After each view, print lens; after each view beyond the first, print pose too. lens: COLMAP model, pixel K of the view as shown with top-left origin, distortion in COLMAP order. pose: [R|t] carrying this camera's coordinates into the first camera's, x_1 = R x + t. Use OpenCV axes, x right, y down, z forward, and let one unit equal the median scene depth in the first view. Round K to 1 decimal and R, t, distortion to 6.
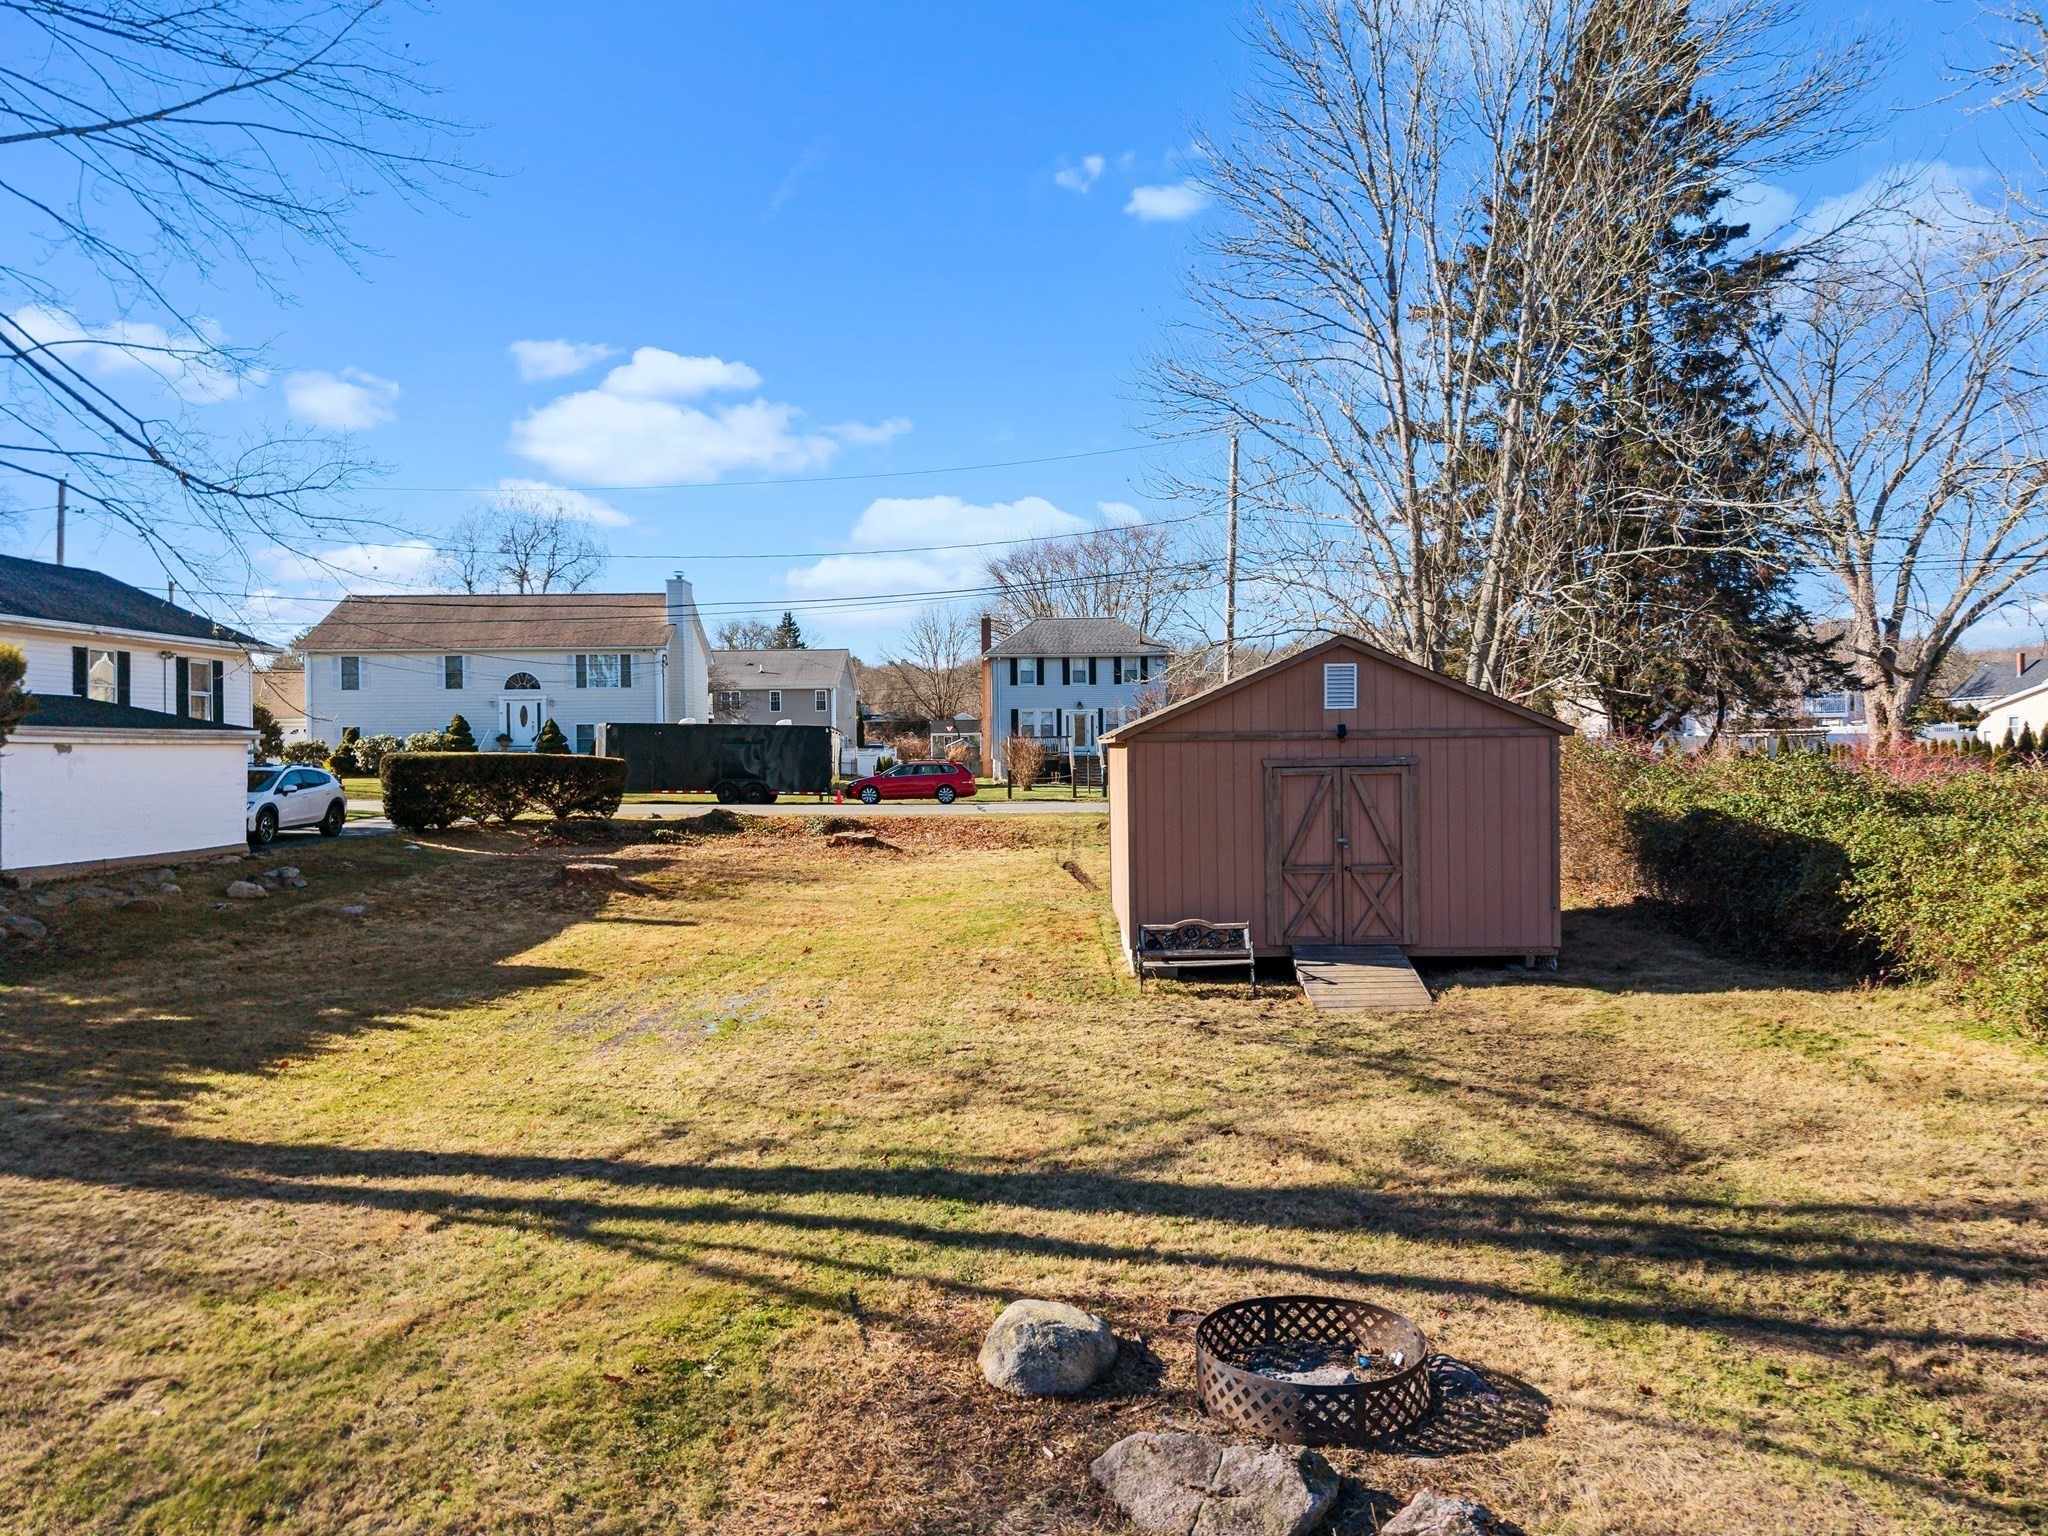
lens RADIAL K [[1392.8, 0, 1012.2], [0, 1392.8, 763.3], [0, 0, 1]] dist [0.058374, -0.071479]
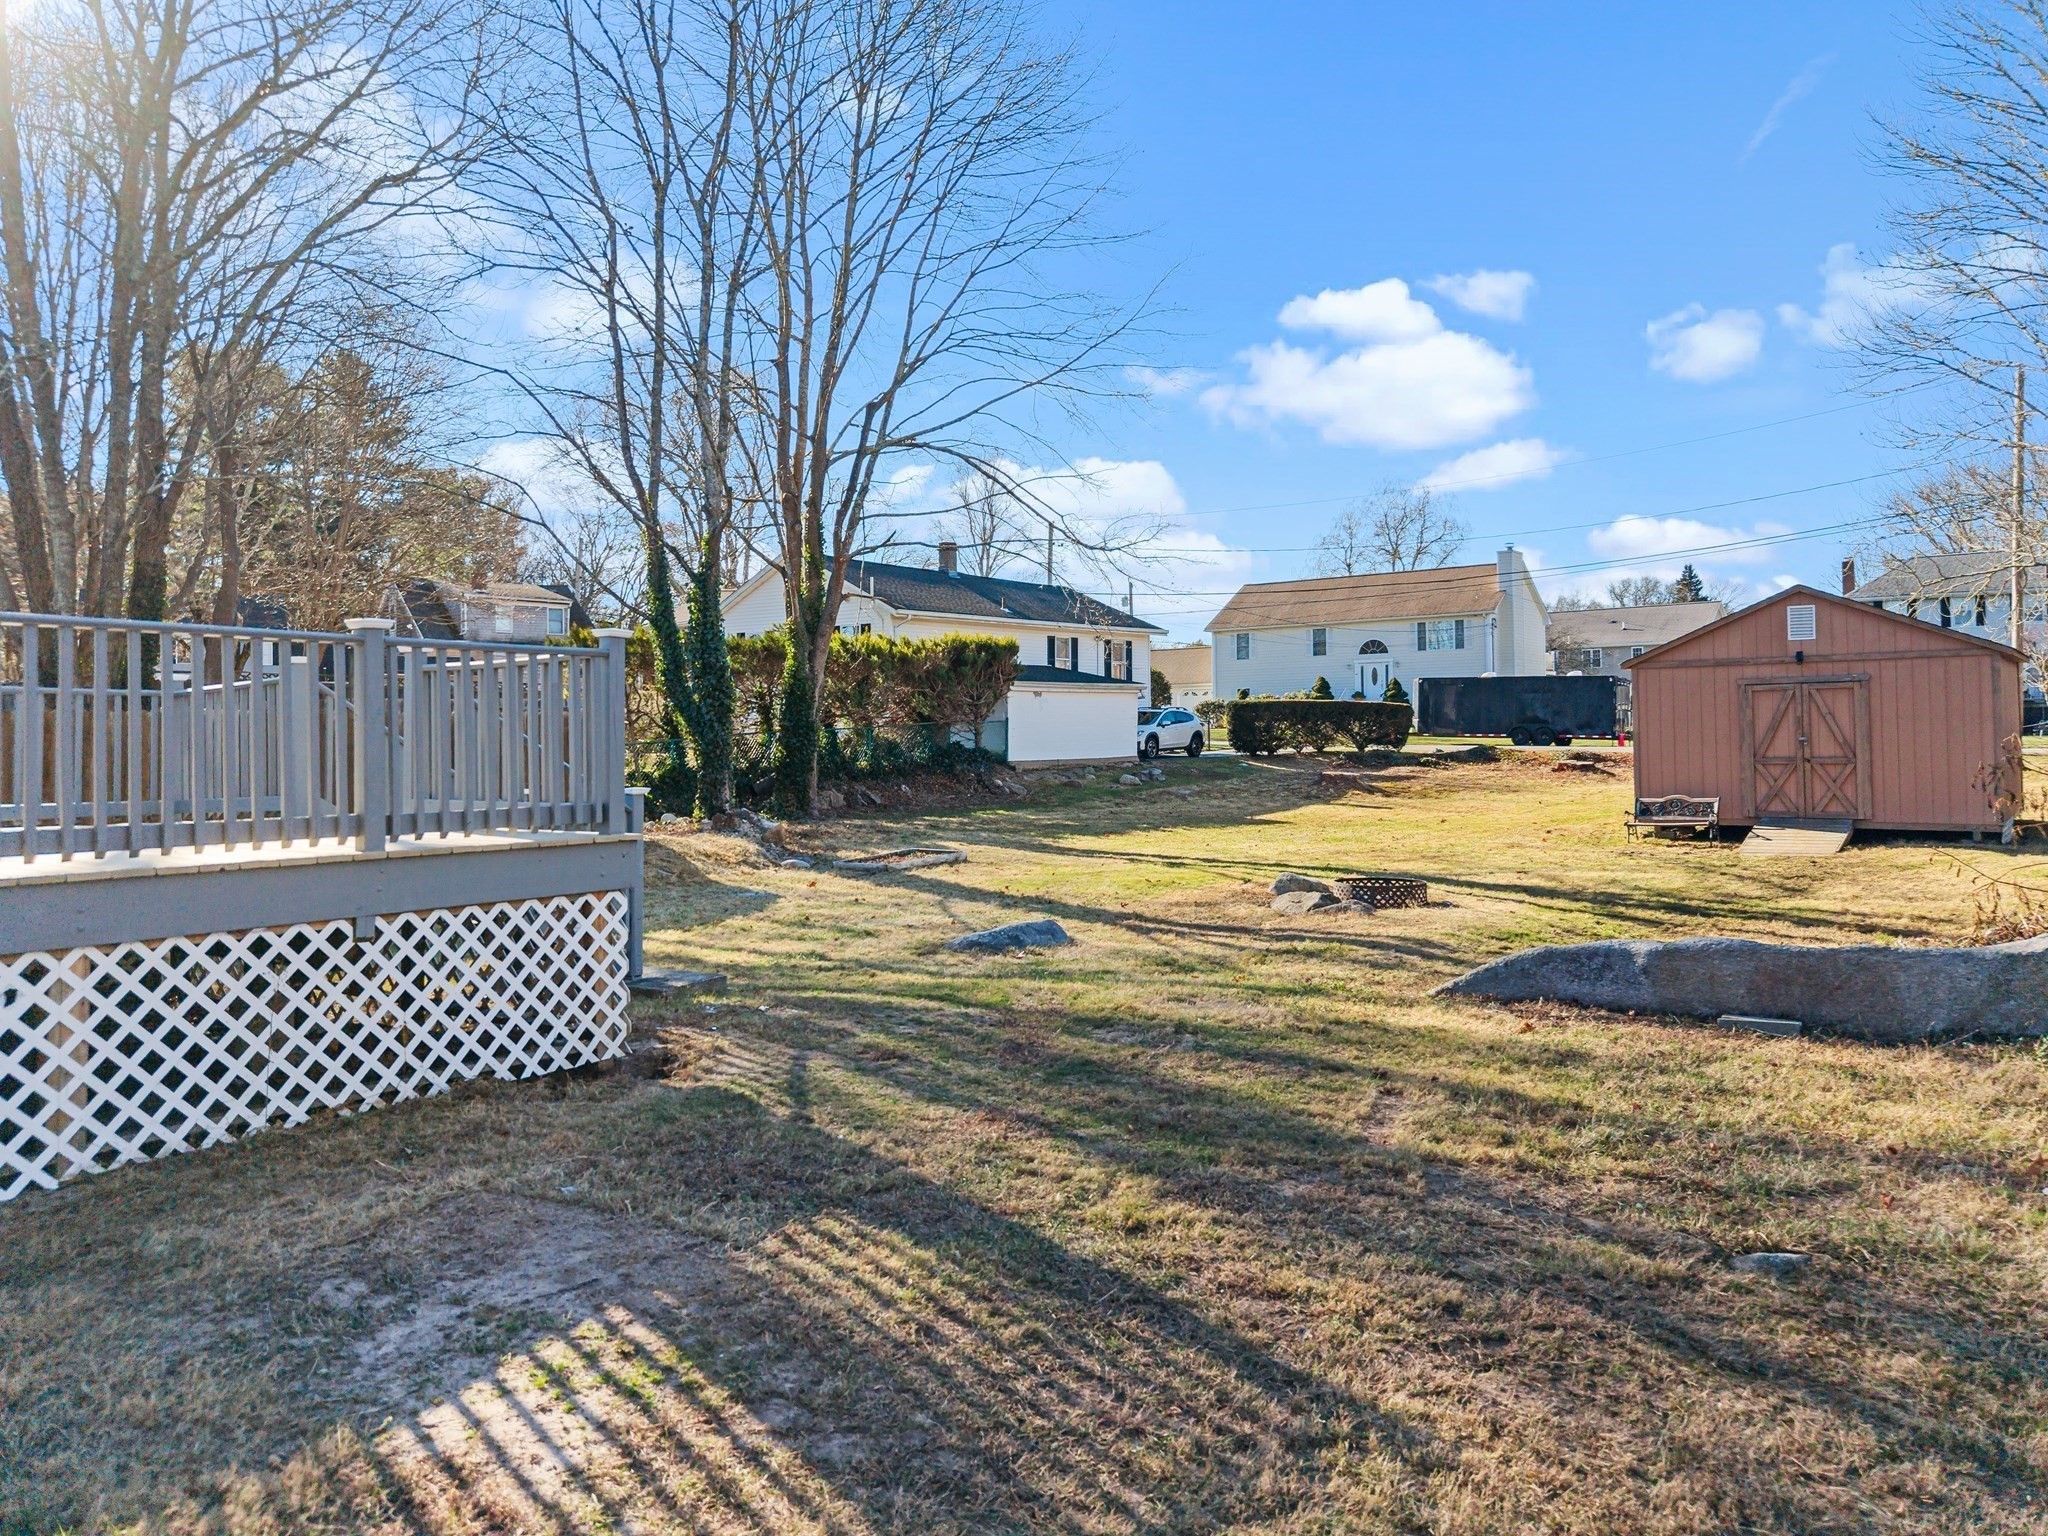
lens RADIAL K [[1392.8, 0, 1012.2], [0, 1392.8, 763.3], [0, 0, 1]] dist [0.058374, -0.071479]
pose [[0.801836, 0.011676, -0.597430, 0.224982], [0.002460, 0.999736, 0.022841, 0.023855], [0.597539, -0.019784, 0.801595, -0.271225]]
